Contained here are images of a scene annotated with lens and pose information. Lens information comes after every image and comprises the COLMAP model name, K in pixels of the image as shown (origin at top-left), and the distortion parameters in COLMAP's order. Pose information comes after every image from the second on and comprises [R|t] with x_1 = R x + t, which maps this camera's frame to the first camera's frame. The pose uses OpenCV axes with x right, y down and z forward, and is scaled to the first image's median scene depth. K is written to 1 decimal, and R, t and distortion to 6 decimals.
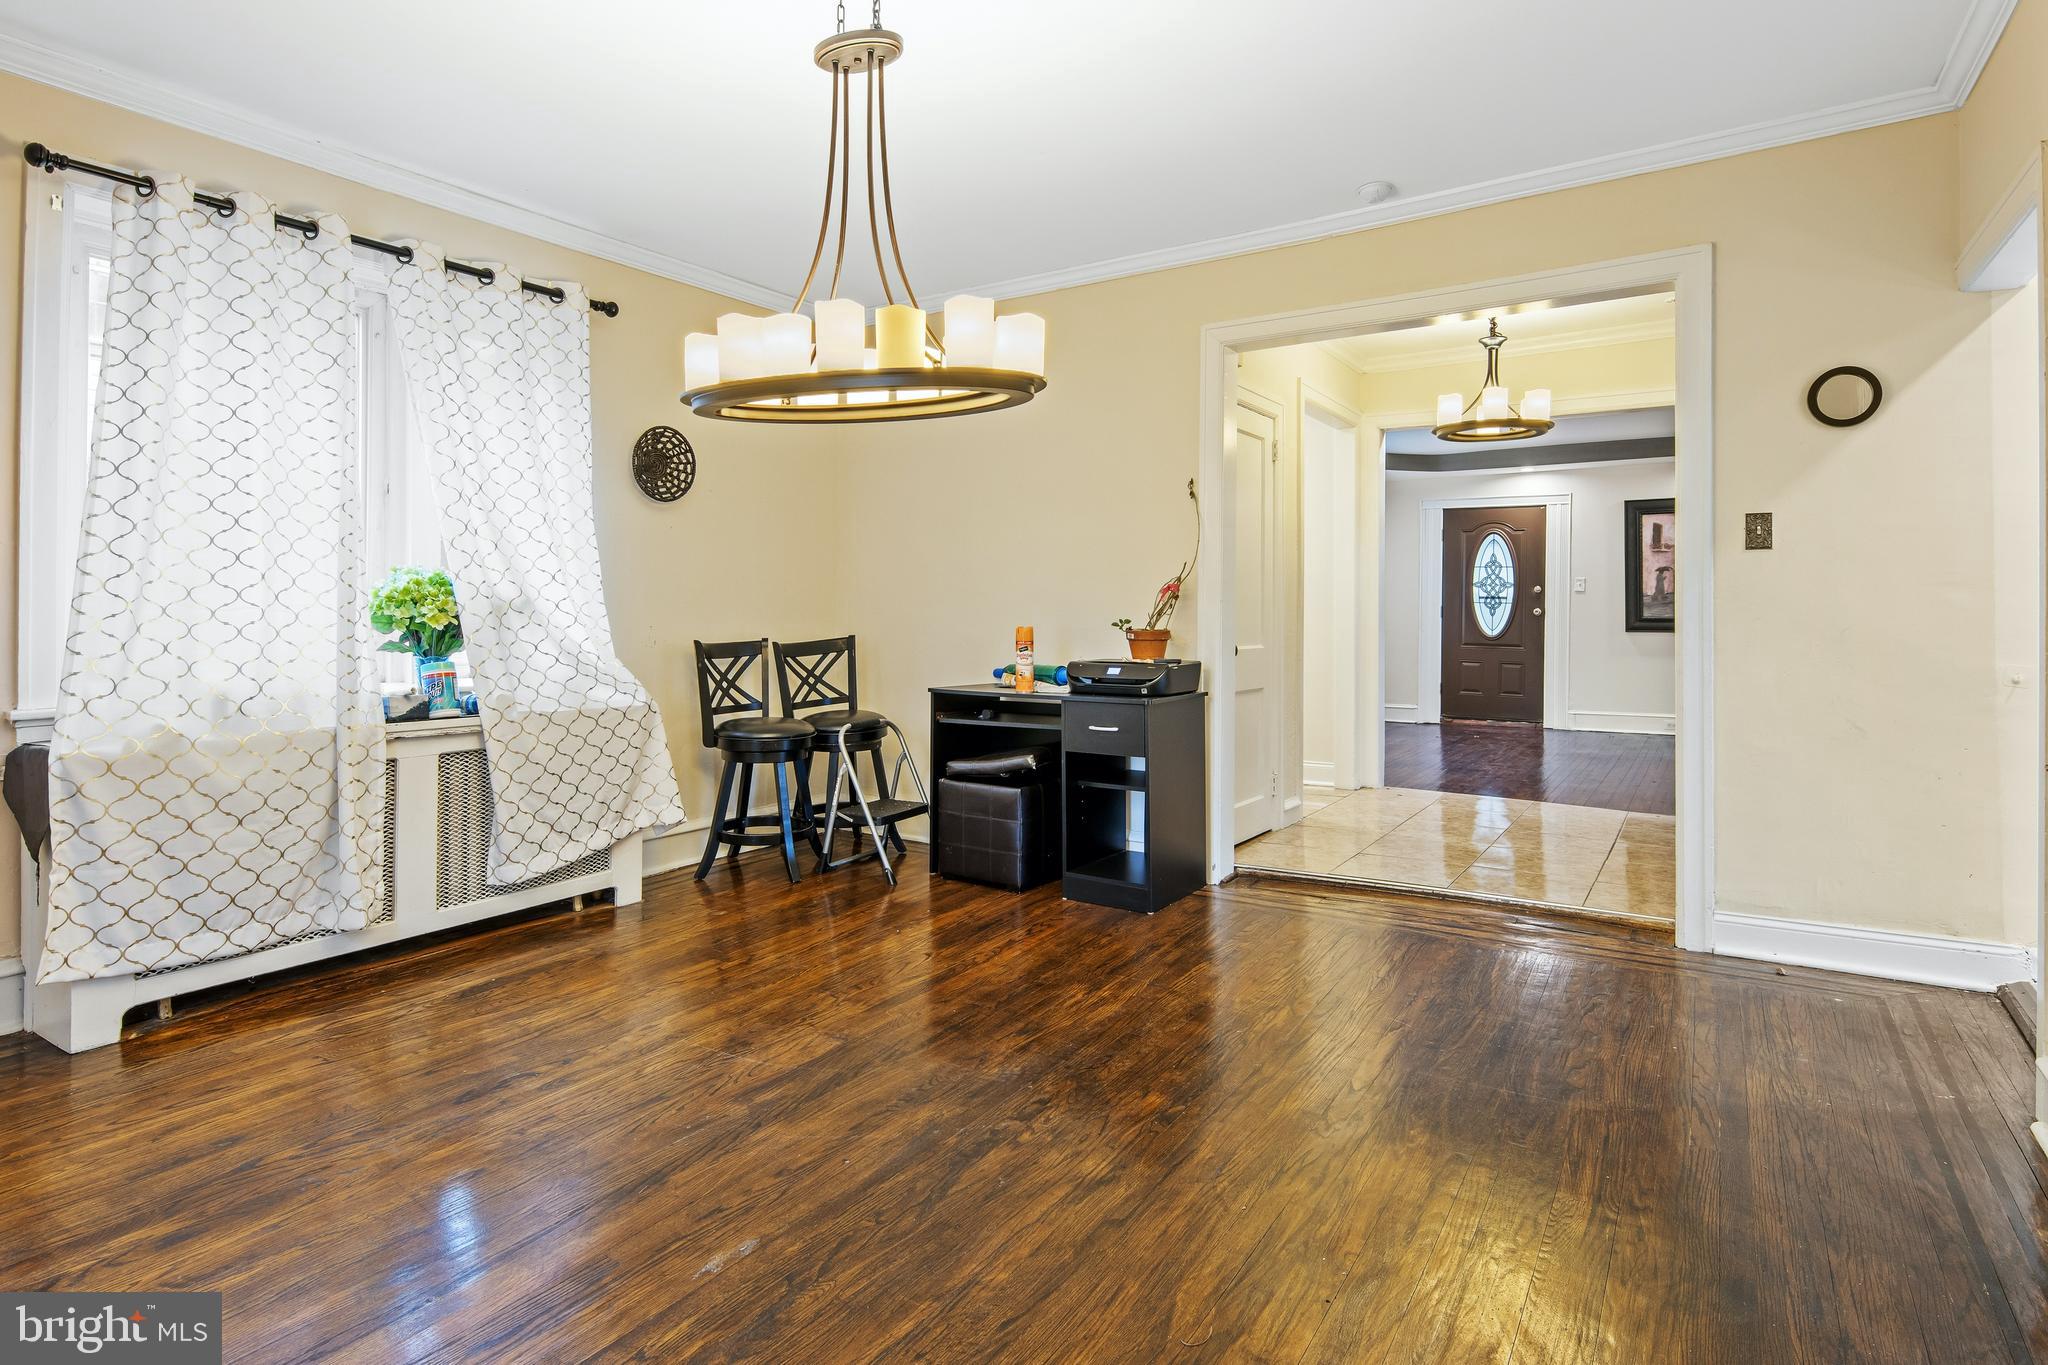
lens RADIAL K [[1051.1, 0, 1023.9], [0, 1051.1, 603.1], [0, 0, 1]] dist [0.001285, -0.000005]
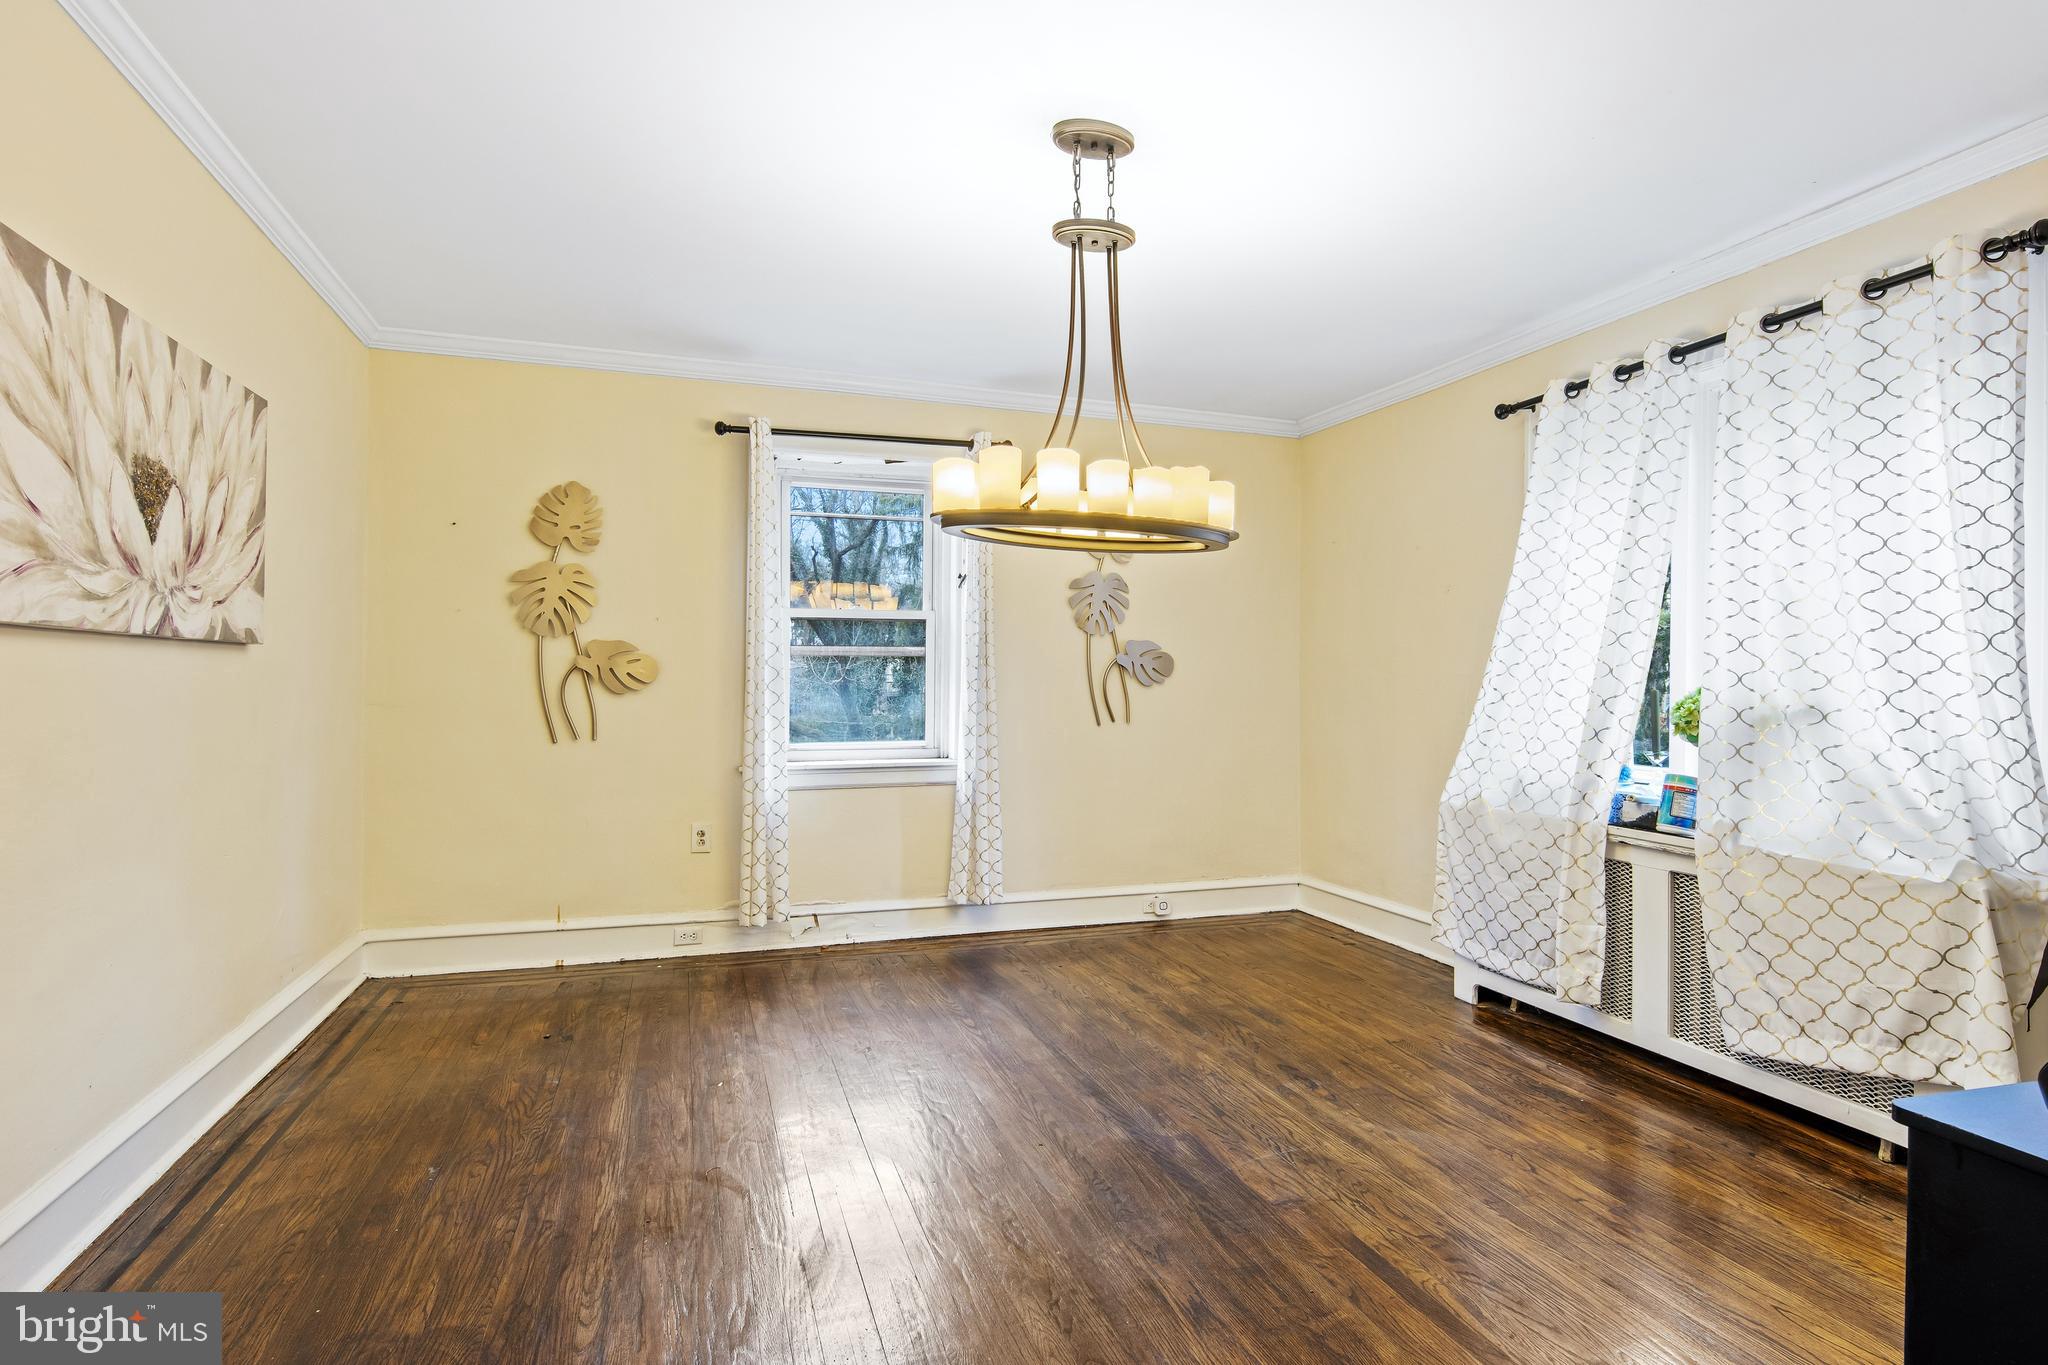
lens RADIAL K [[1008.8, 0, 1024.0], [0, 1008.8, 682.5], [0, 0, 1]] dist [0.001548, -0.000149]
pose [[-0.616646, -0.009704, -0.787181, 0.630450], [-0.005447, 0.999953, -0.008061, -0.018982], [0.787222, -0.000683, -0.616669, 1.340988]]
